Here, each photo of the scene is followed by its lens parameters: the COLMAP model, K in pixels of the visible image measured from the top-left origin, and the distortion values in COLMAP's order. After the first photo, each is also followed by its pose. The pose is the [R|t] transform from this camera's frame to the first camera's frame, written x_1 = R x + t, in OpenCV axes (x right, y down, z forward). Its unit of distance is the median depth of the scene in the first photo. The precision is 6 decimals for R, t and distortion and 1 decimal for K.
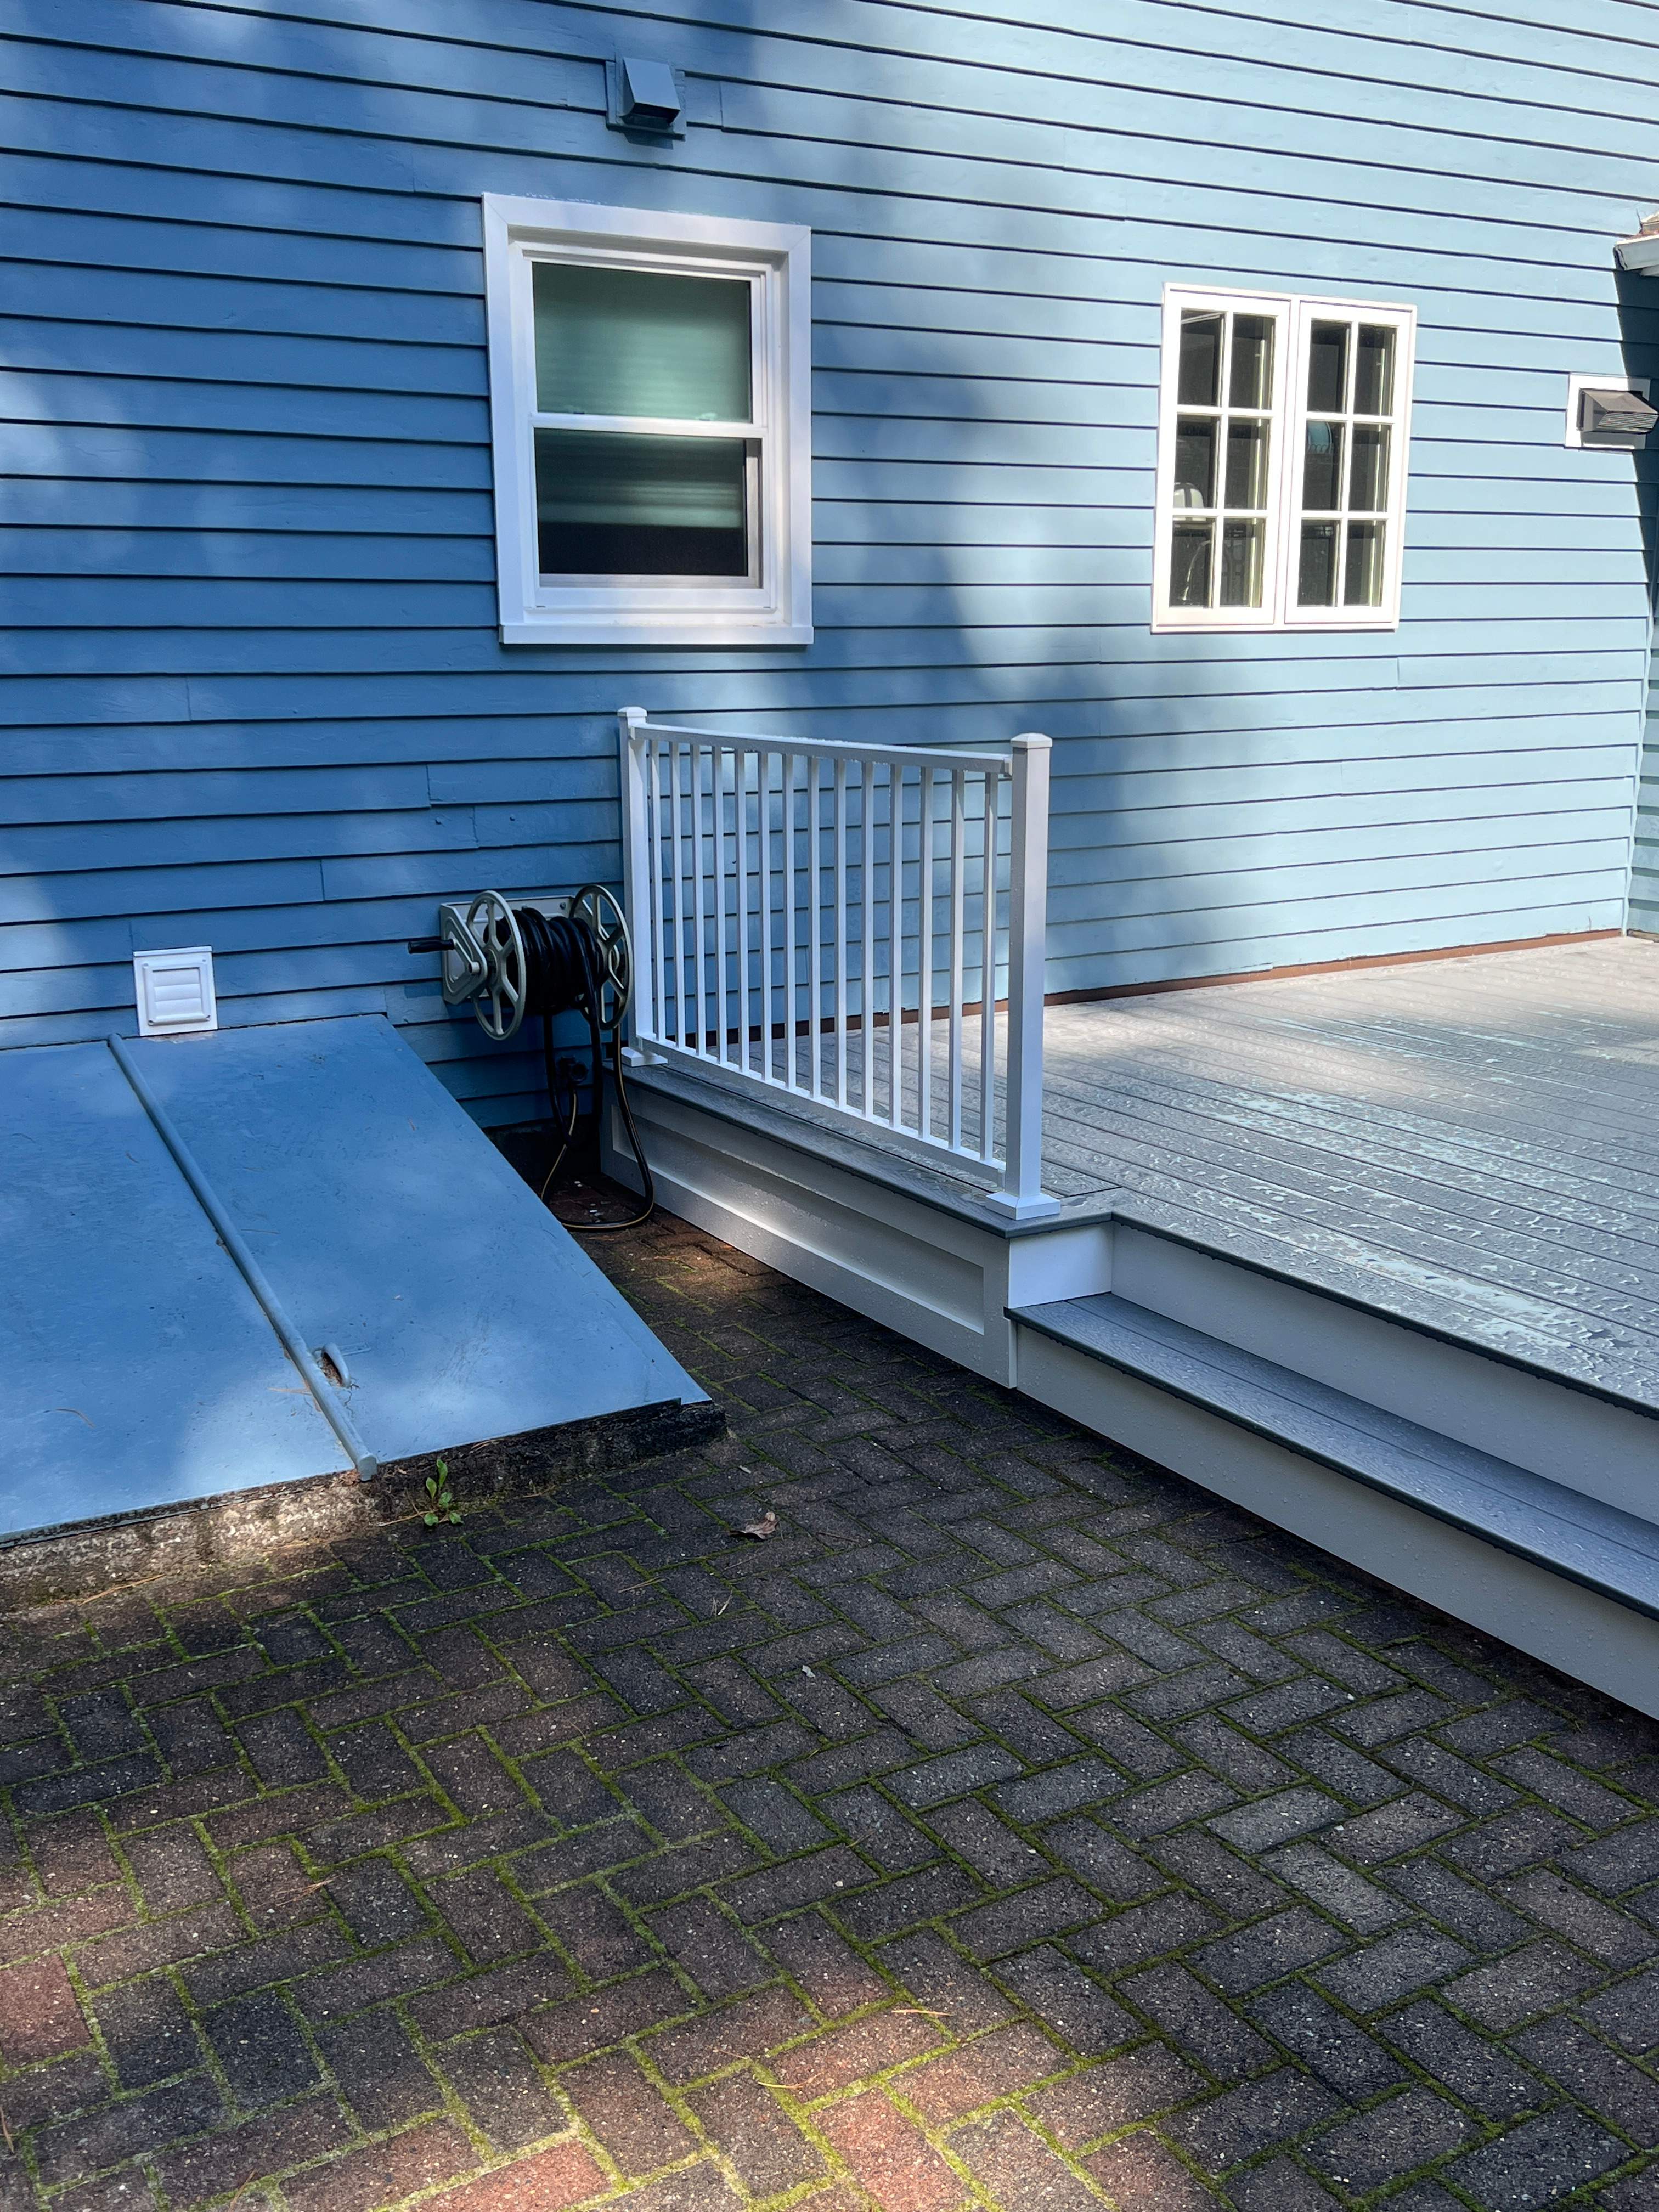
lens RADIAL K [[2080.9, 0, 815.1], [0, 2080.9, 1130.2], [0, 0, 1]] dist [0.016739, 0.000000]
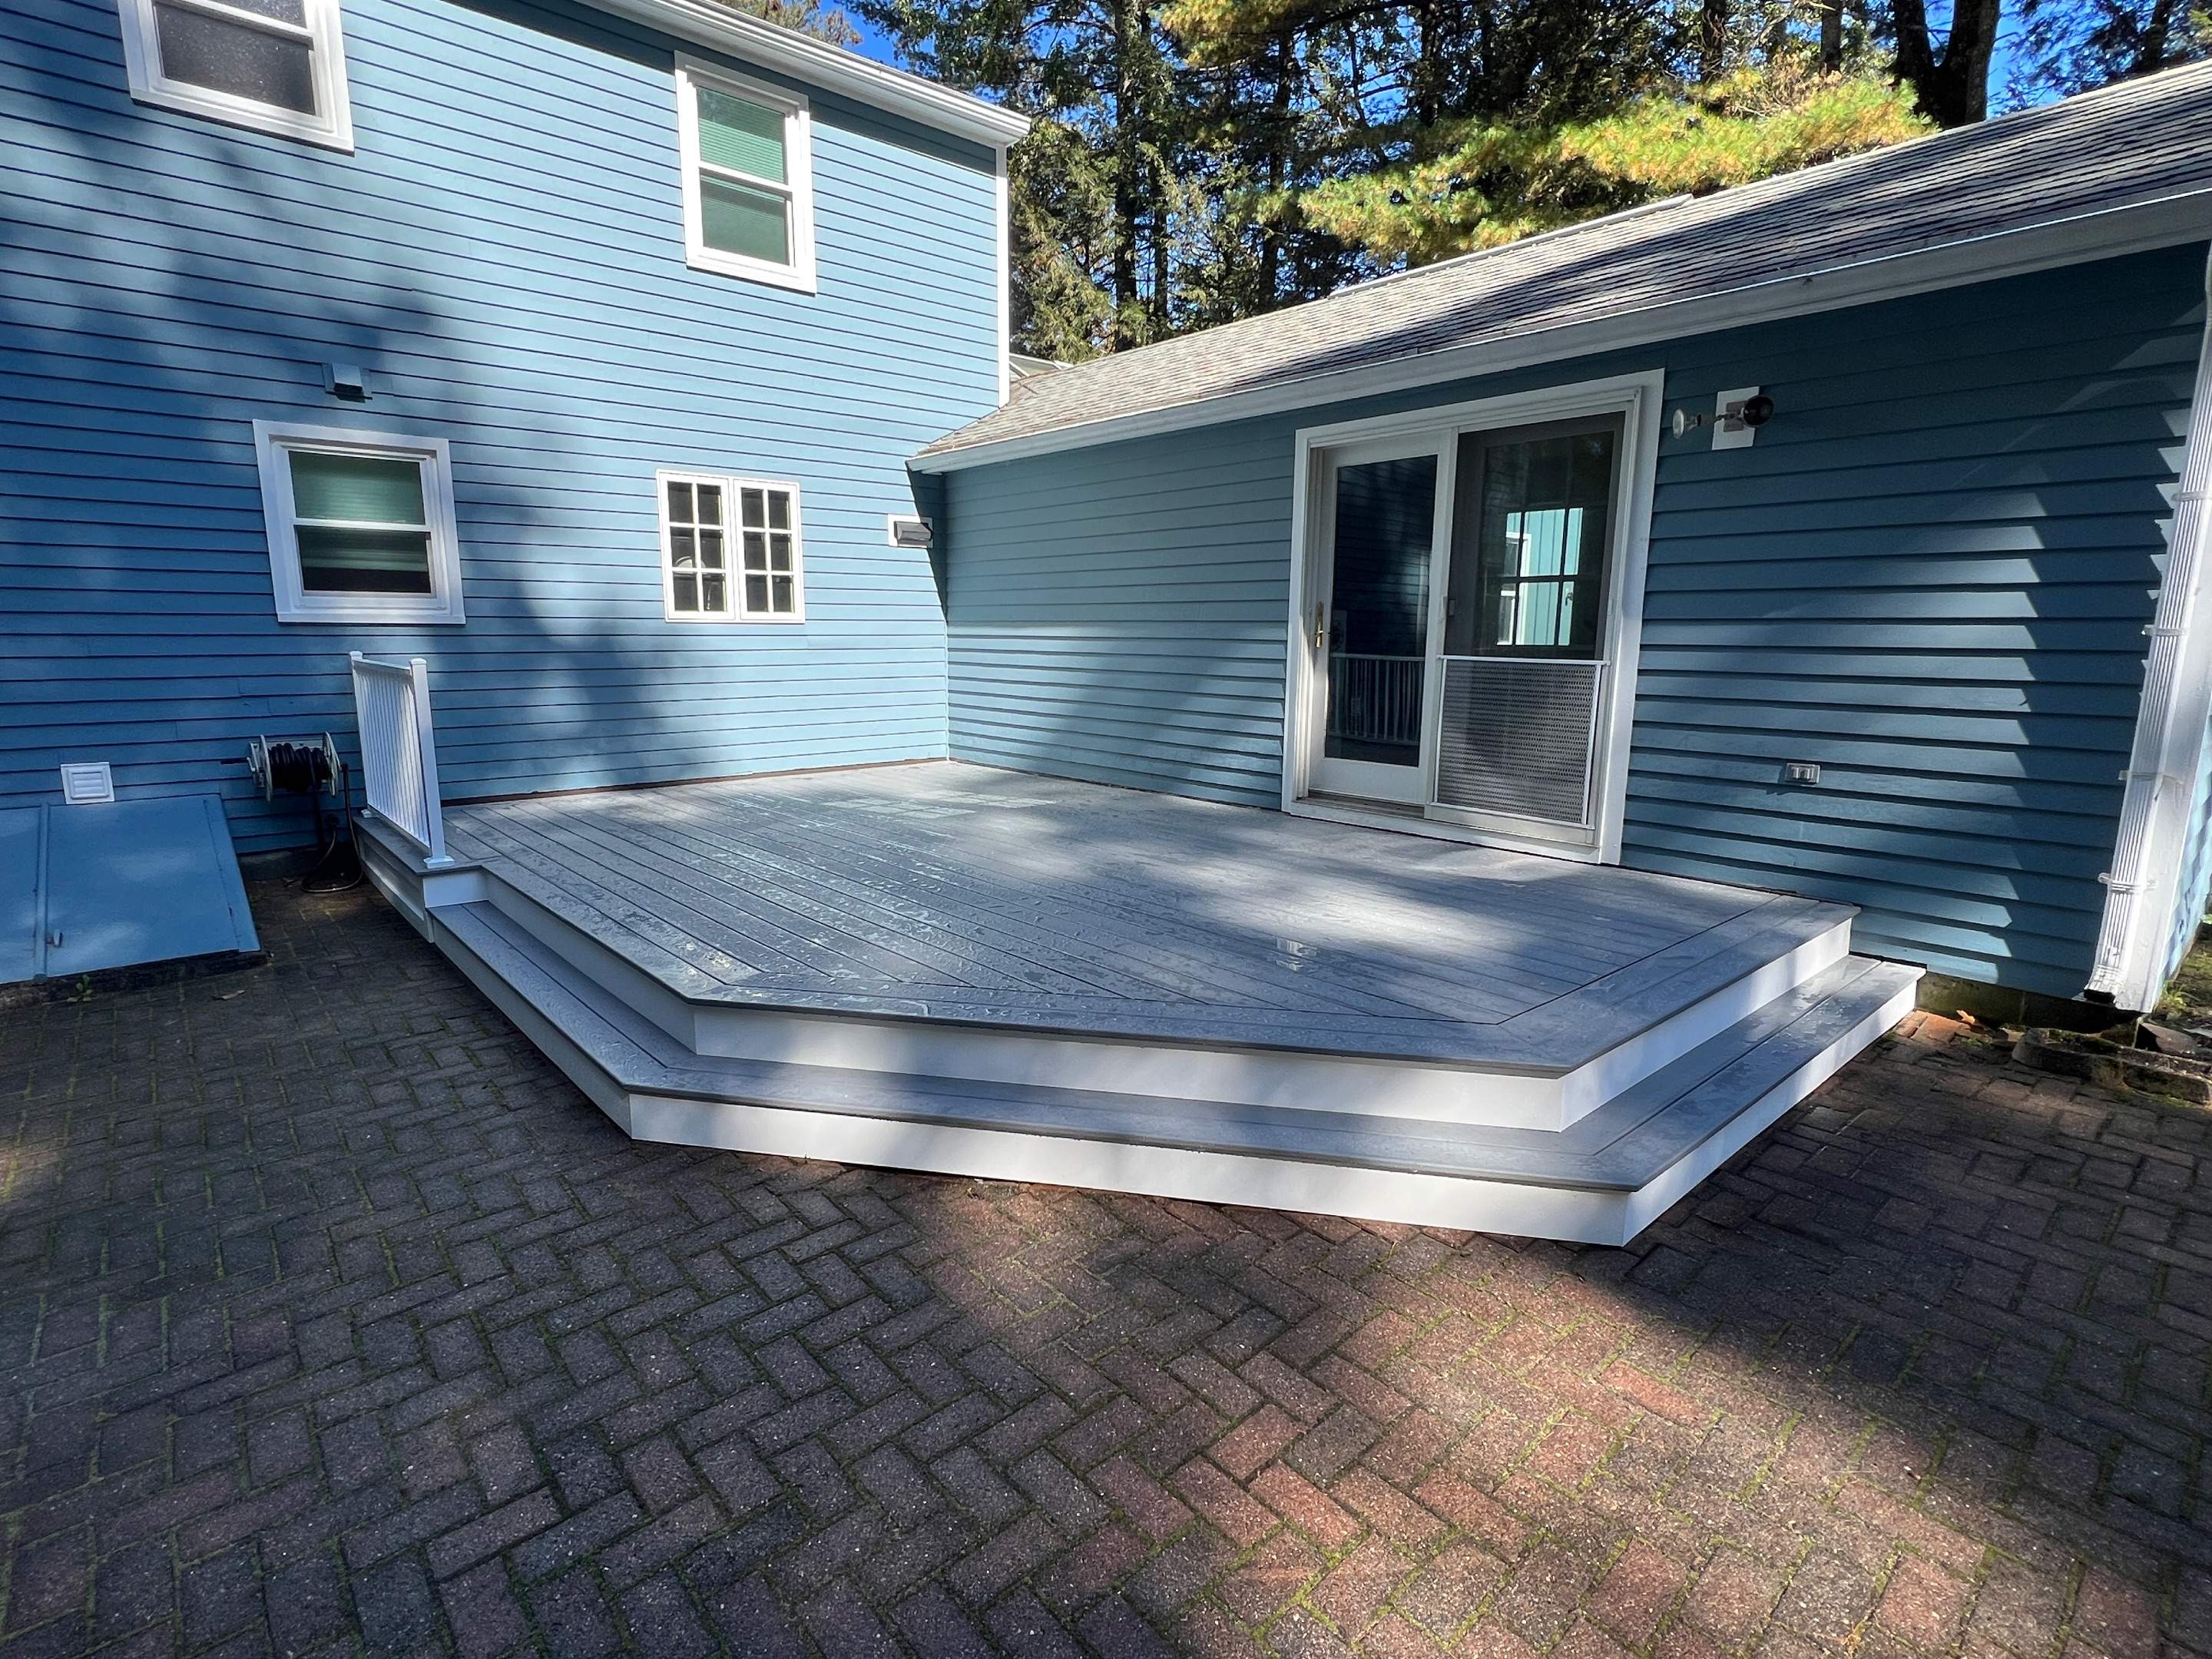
lens RADIAL K [[1087.2, 0, 1092.6], [0, 1087.2, 830.1], [0, 0, 1]] dist [-0.000004, -0.000222]
pose [[0.981898, -0.023210, 0.187985, 0.445178], [0.033202, 0.998188, -0.050181, 0.064111], [-0.186479, 0.055514, 0.980889, -0.241920]]
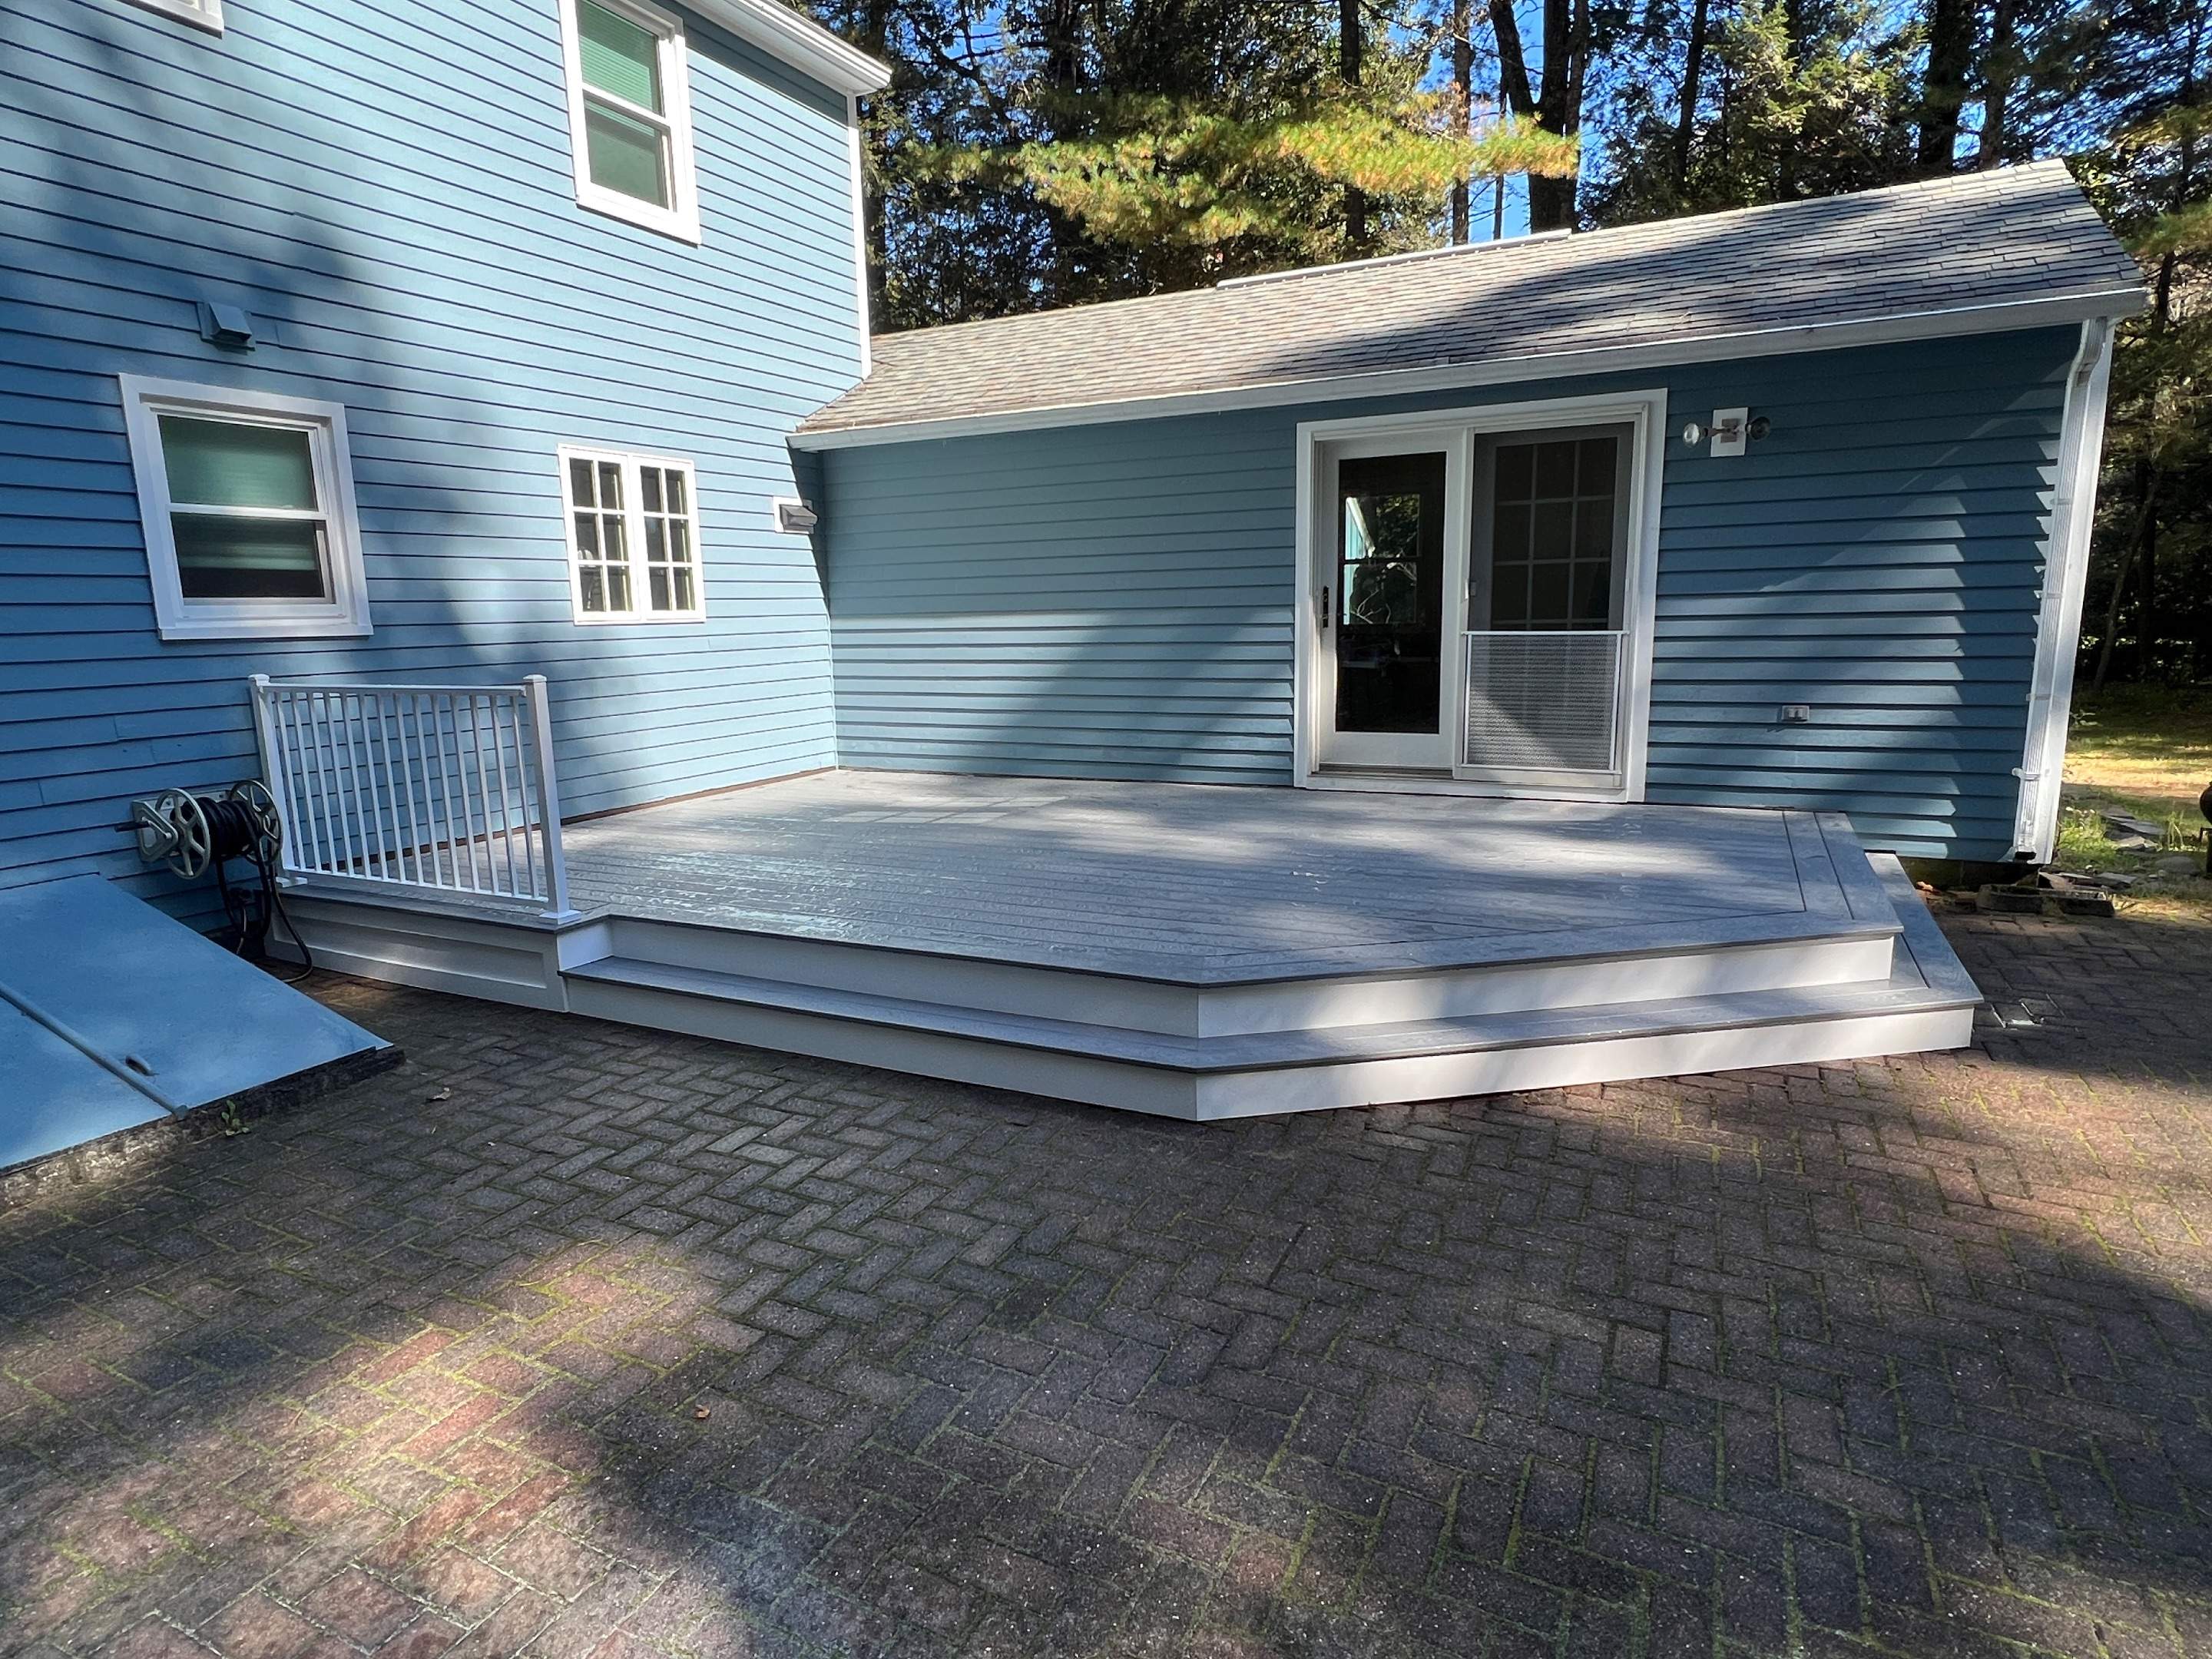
lens RADIAL K [[1224.6, 0, 1084.9], [0, 1224.6, 837.0], [0, 0, 1]] dist [0.001476, -0.001272]
pose [[0.842293, -0.111603, 0.527339, -0.061252], [0.143947, 0.989372, -0.020533, 0.042400], [-0.519443, 0.093204, 0.849407, -0.174536]]
